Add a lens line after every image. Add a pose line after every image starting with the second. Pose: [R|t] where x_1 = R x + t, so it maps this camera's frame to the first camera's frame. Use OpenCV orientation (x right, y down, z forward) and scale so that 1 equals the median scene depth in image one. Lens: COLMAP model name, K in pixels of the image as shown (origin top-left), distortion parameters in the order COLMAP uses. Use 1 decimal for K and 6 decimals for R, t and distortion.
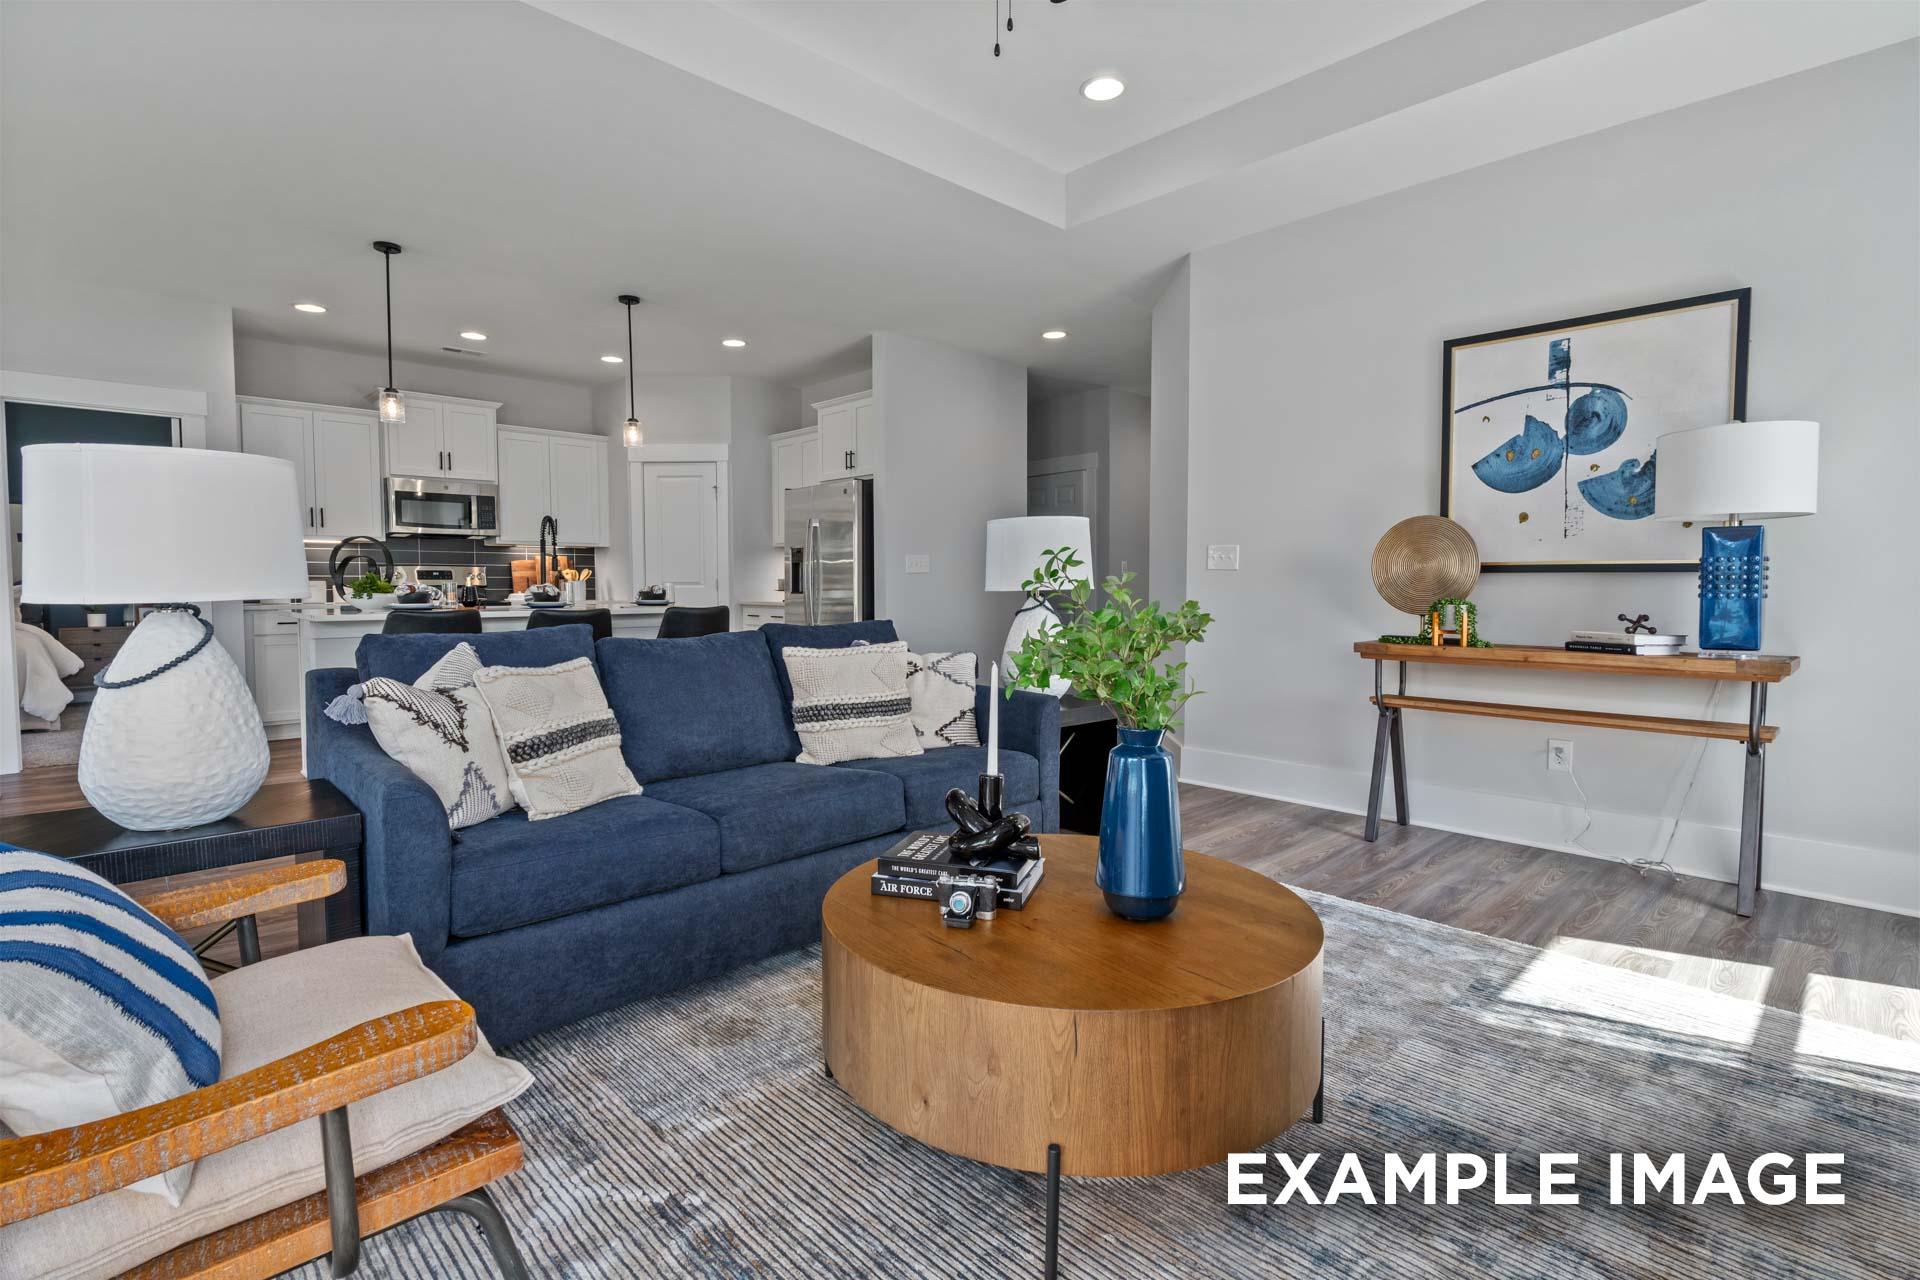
lens RADIAL K [[912.2, 0, 960.0], [0, 912.2, 640.0], [0, 0, 1]] dist [-0.000216, -0.000097]
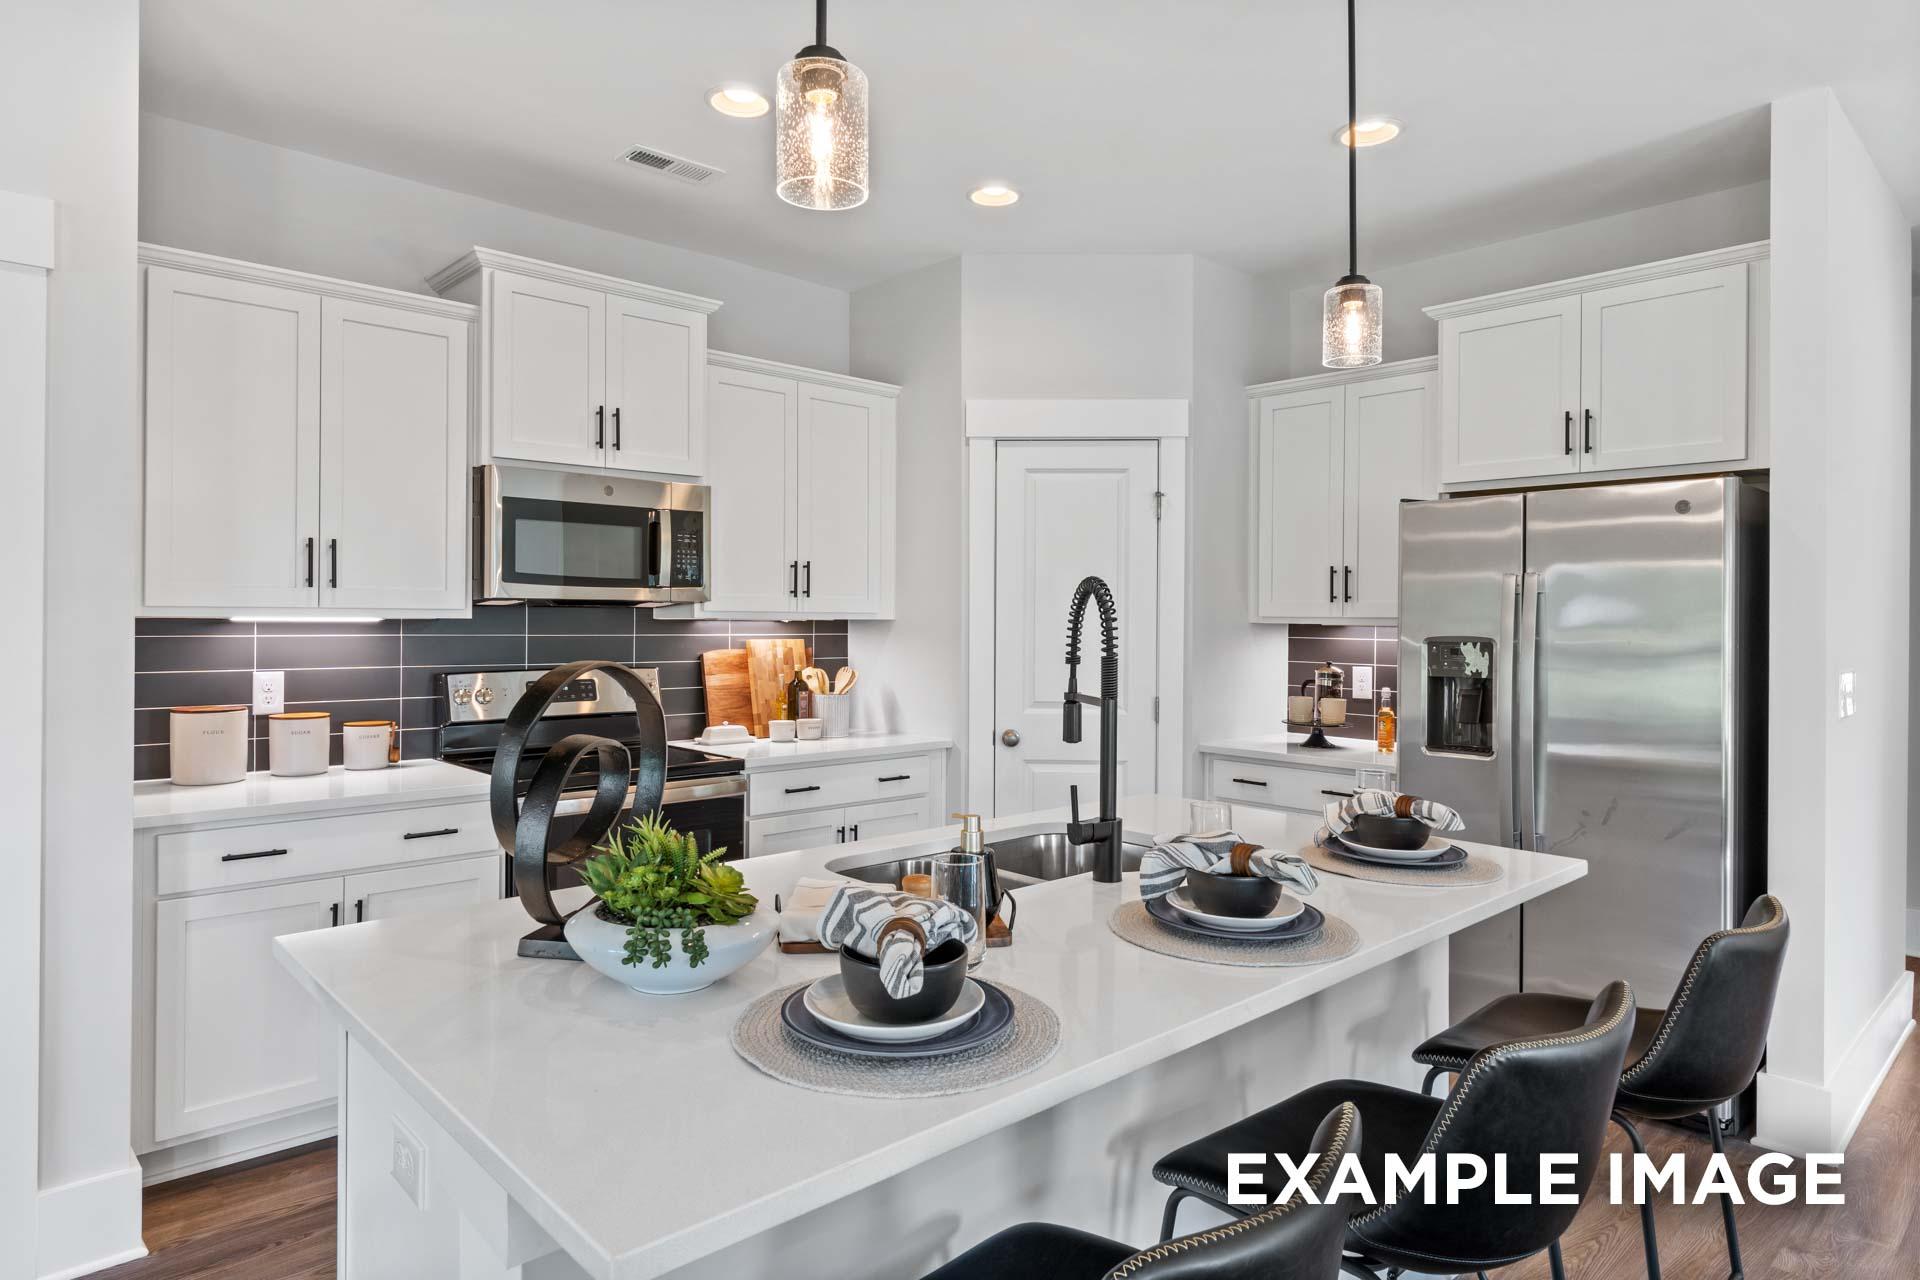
lens RADIAL K [[1120.8, 0, 960.0], [0, 1120.8, 640.0], [0, 0, 1]] dist [0.000377, -0.000305]
pose [[0.999773, 0.008009, -0.019755, -0.376063], [-0.008796, 0.999159, -0.040052, -0.076417], [0.019418, 0.040216, 0.999002, 0.468749]]
